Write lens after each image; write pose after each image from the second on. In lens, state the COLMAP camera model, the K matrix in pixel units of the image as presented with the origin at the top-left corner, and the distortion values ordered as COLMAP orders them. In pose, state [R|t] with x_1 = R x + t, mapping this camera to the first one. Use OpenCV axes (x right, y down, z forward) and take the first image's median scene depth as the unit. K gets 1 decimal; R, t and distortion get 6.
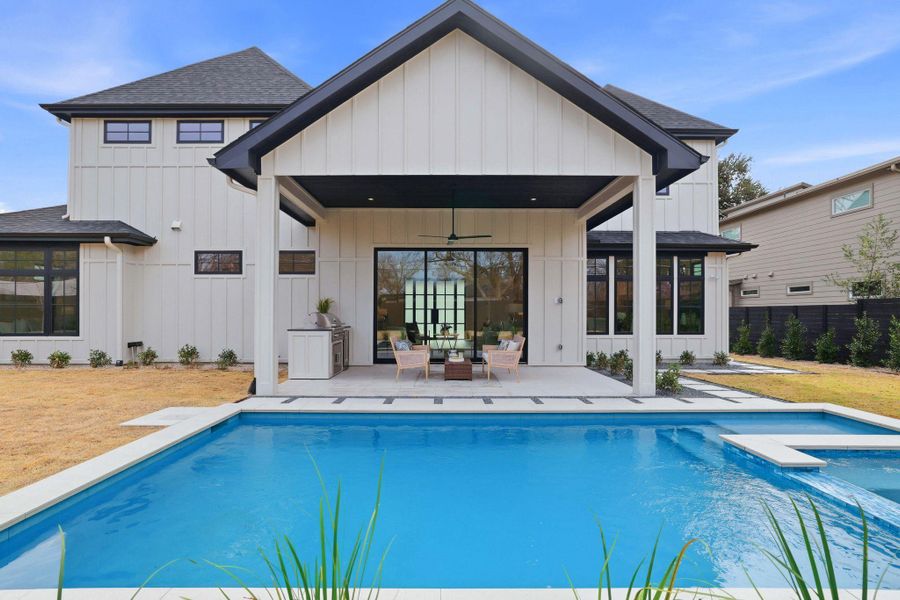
lens RADIAL K [[471.1, 0, 451.8], [0, 471.1, 304.9], [0, 0, 1]] dist [-0.008035, -0.000455]
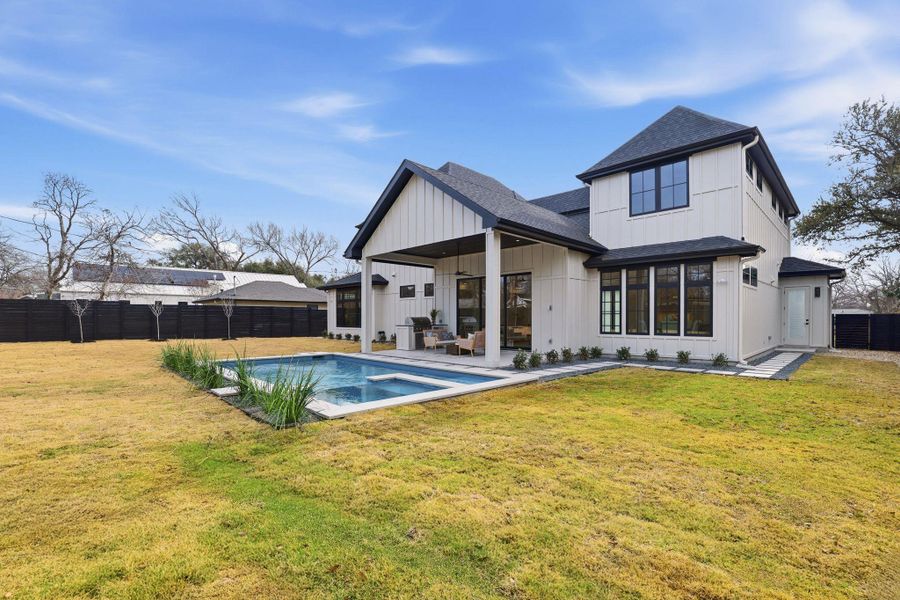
lens RADIAL K [[406.9, 0, 449.5], [0, 406.9, 307.2], [0, 0, 1]] dist [-0.026907, 0.007894]
pose [[0.691539, -0.020609, -0.722045, 0.840180], [0.015008, 0.999787, -0.014162, 0.001835], [0.722183, -0.001043, 0.691701, -0.040616]]
